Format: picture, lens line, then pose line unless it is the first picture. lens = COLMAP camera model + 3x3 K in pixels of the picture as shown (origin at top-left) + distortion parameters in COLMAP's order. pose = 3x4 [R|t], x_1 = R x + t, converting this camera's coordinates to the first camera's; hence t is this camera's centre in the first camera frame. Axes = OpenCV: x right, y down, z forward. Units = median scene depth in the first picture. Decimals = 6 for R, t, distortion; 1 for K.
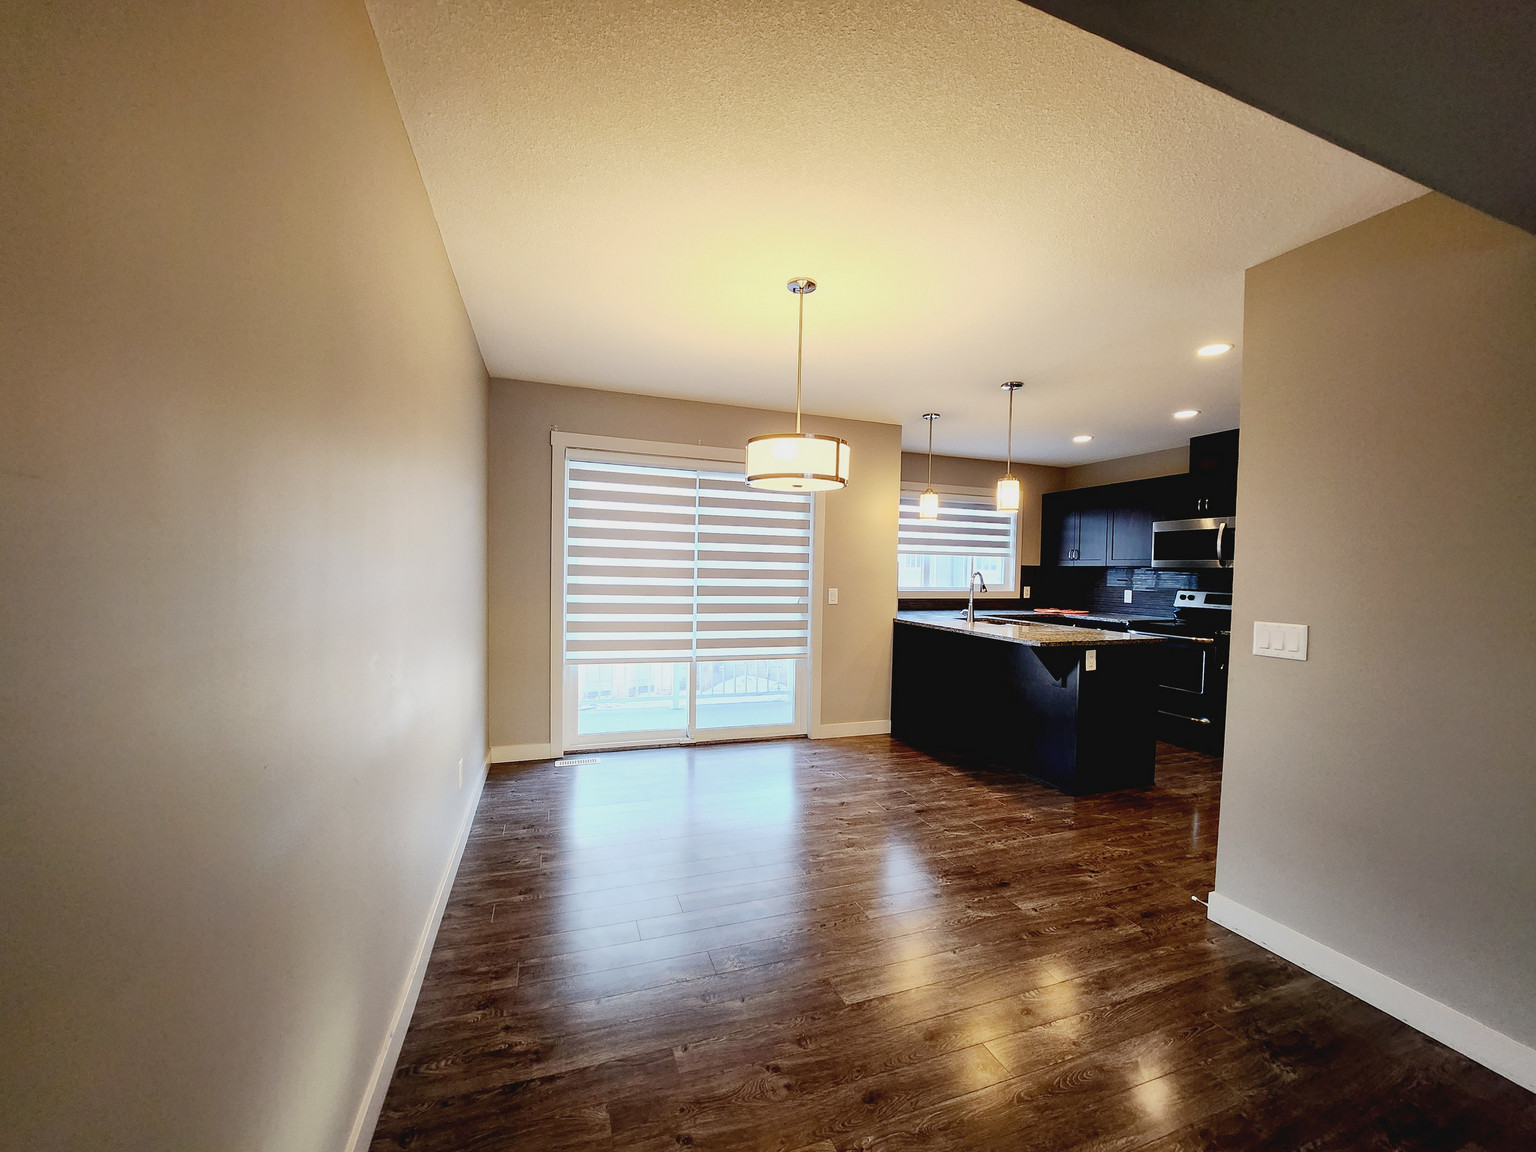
lens RADIAL K [[609.3, 0, 776.8], [0, 609.3, 586.6], [0, 0, 1]] dist [-0.015636, -0.000101]
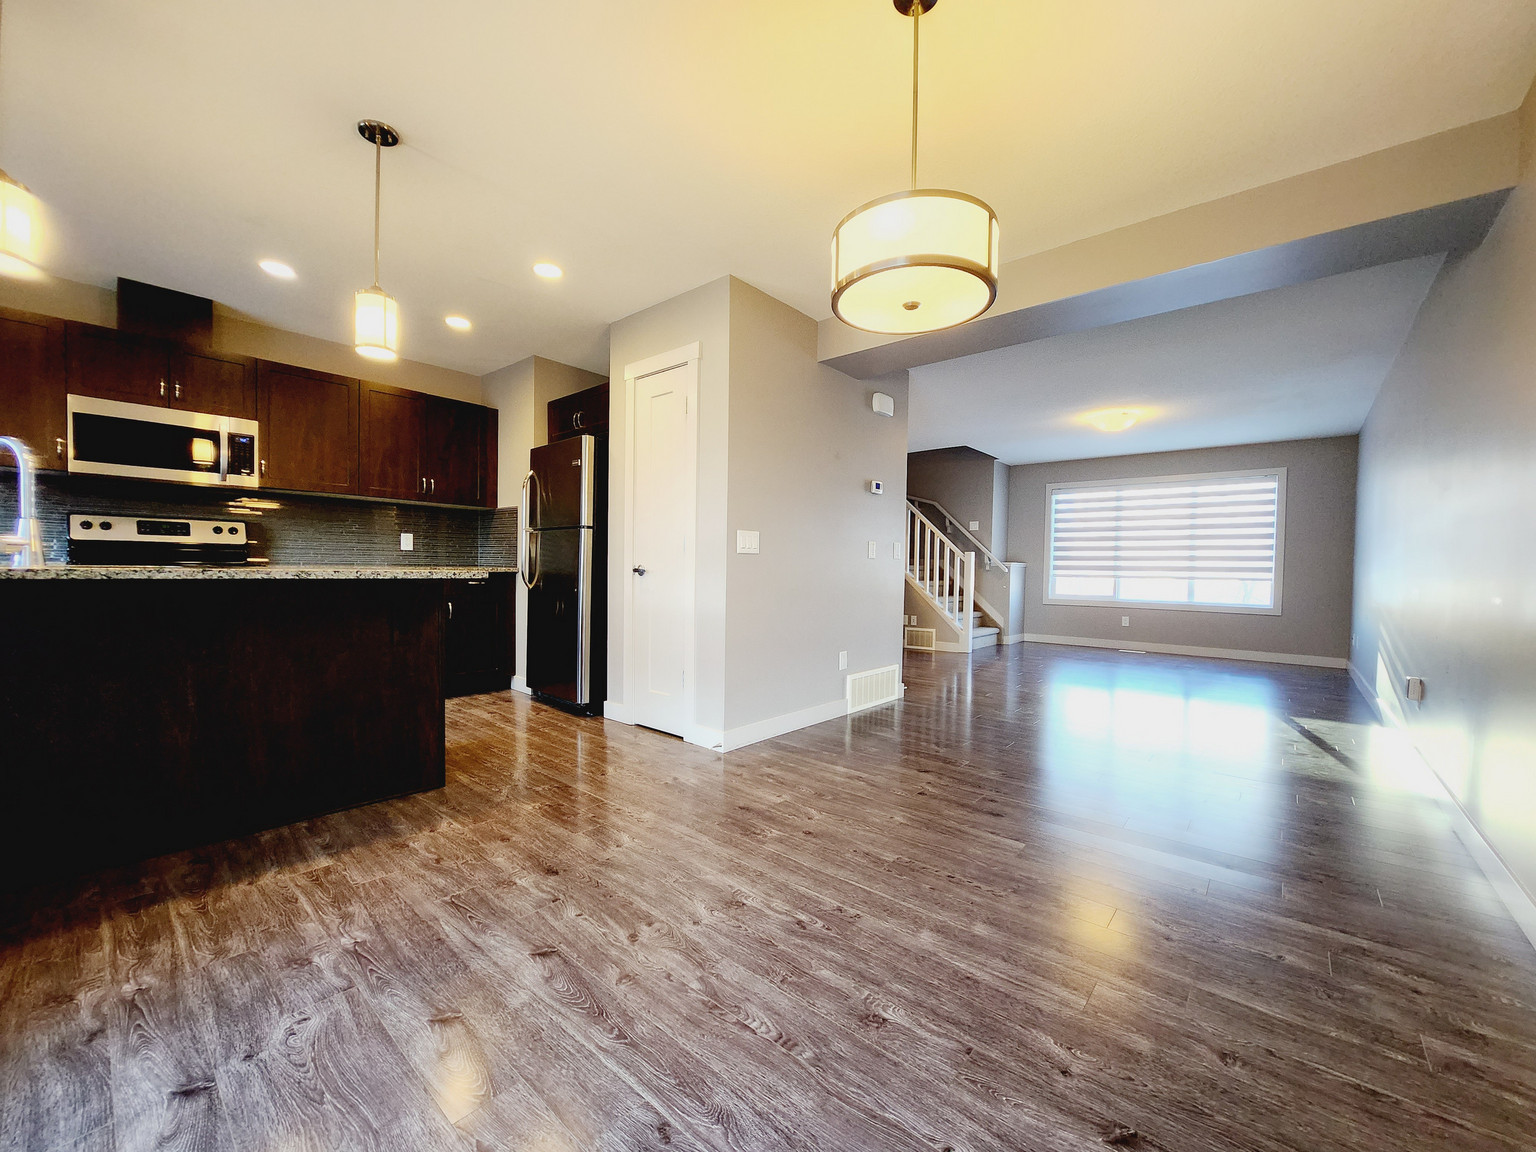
lens RADIAL K [[609.3, 0, 776.8], [0, 609.3, 586.6], [0, 0, 1]] dist [-0.015636, -0.000101]
pose [[-0.495778, -0.055265, 0.866689, -0.276714], [-0.000864, 0.998004, 0.063144, 0.052465], [-0.868449, 0.030557, -0.494837, 0.864532]]
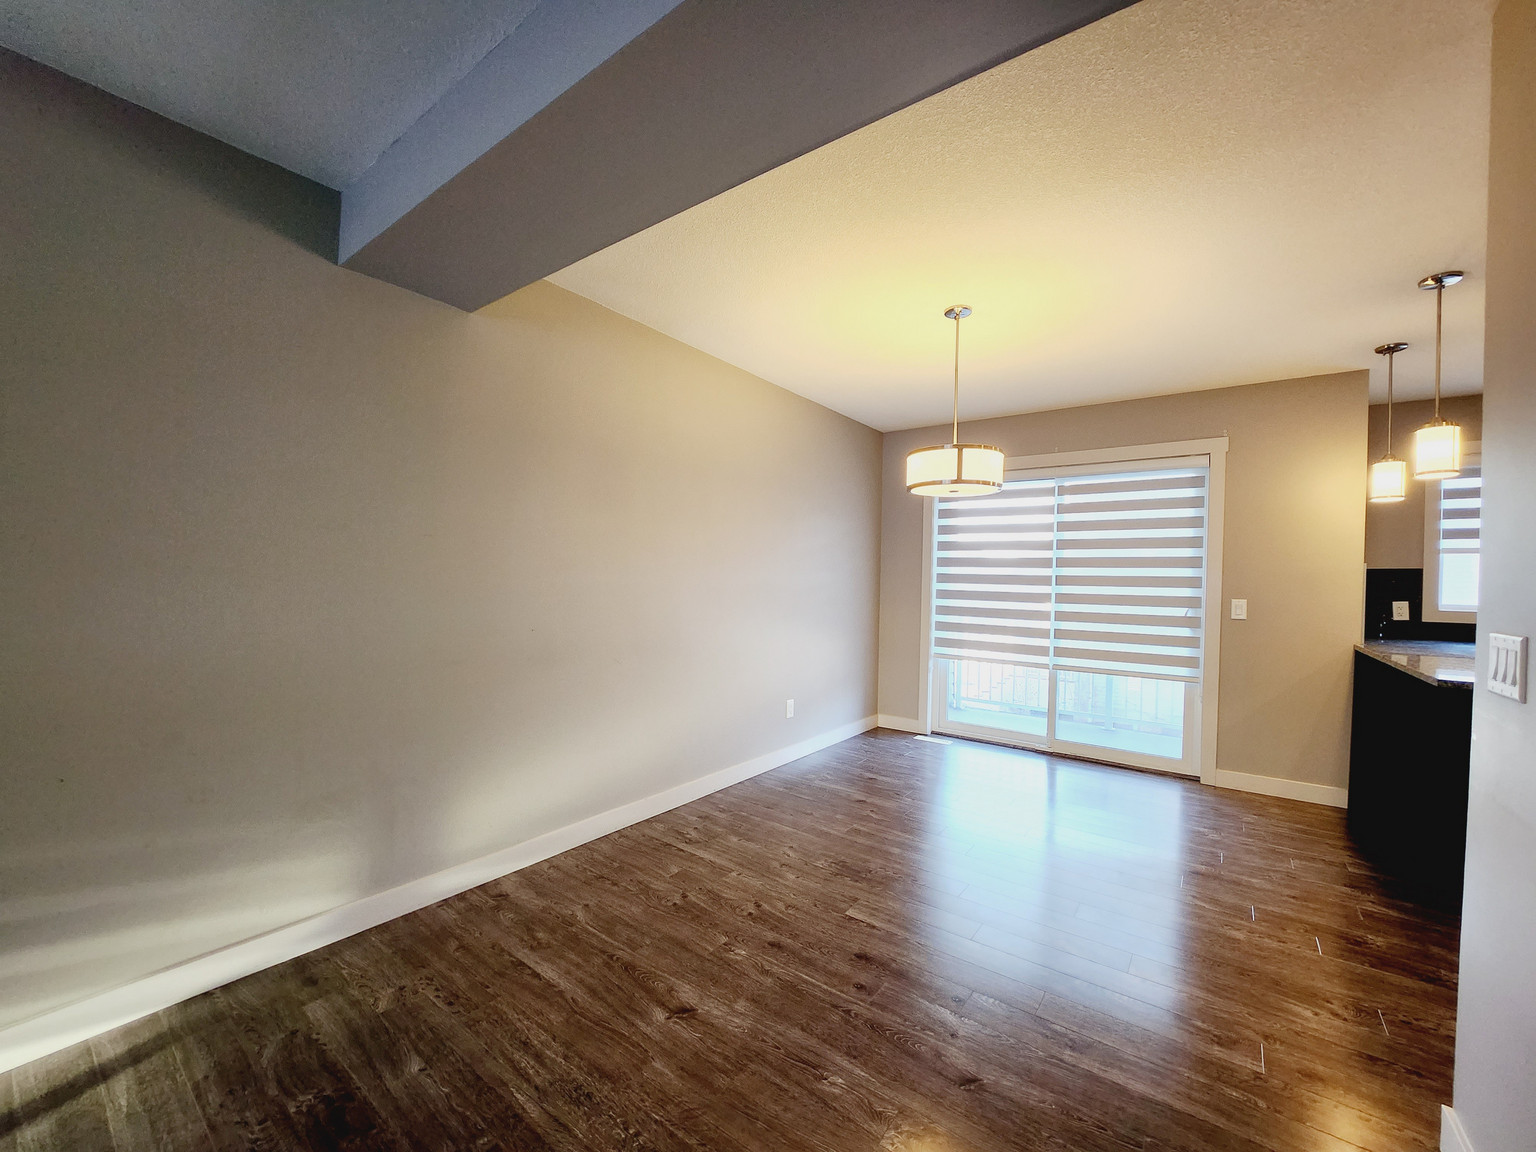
lens RADIAL K [[609.3, 0, 776.8], [0, 609.3, 586.6], [0, 0, 1]] dist [-0.015636, -0.000101]
pose [[0.554161, -0.001806, -0.832407, 0.464834], [-0.030806, 0.999268, -0.022677, 0.025686], [0.831839, 0.038210, 0.553700, 0.076971]]
